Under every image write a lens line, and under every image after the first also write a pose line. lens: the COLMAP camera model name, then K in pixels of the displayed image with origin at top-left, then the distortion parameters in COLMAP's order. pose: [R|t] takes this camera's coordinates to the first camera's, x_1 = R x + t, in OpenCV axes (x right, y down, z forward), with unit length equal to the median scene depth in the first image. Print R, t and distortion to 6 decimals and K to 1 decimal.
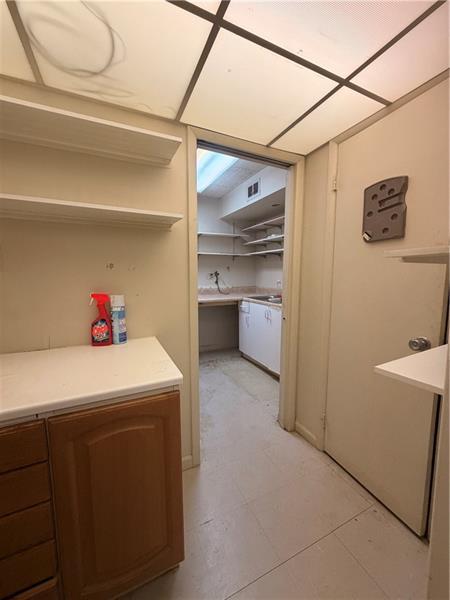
lens RADIAL K [[241.2, 0, 224.6], [0, 241.2, 298.8], [0, 0, 1]] dist [-0.000781, -0.000348]
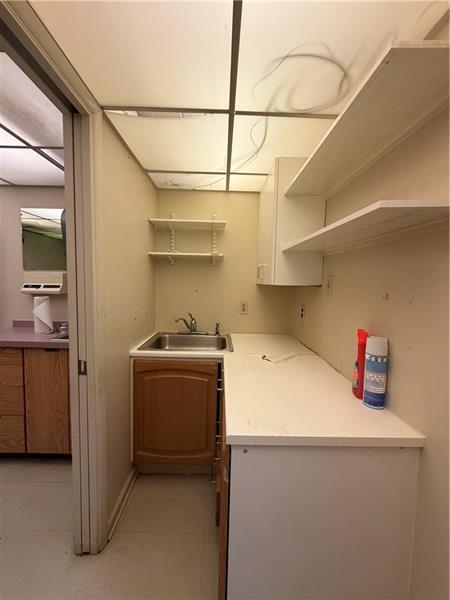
lens RADIAL K [[241.2, 0, 224.9], [0, 241.2, 299.3], [0, 0, 1]] dist [-0.000781, -0.000348]
pose [[-0.403545, 0.064040, -0.912716, 0.314947], [-0.117689, 0.985628, 0.121191, -0.135860], [0.907359, 0.156323, -0.390209, 0.717558]]
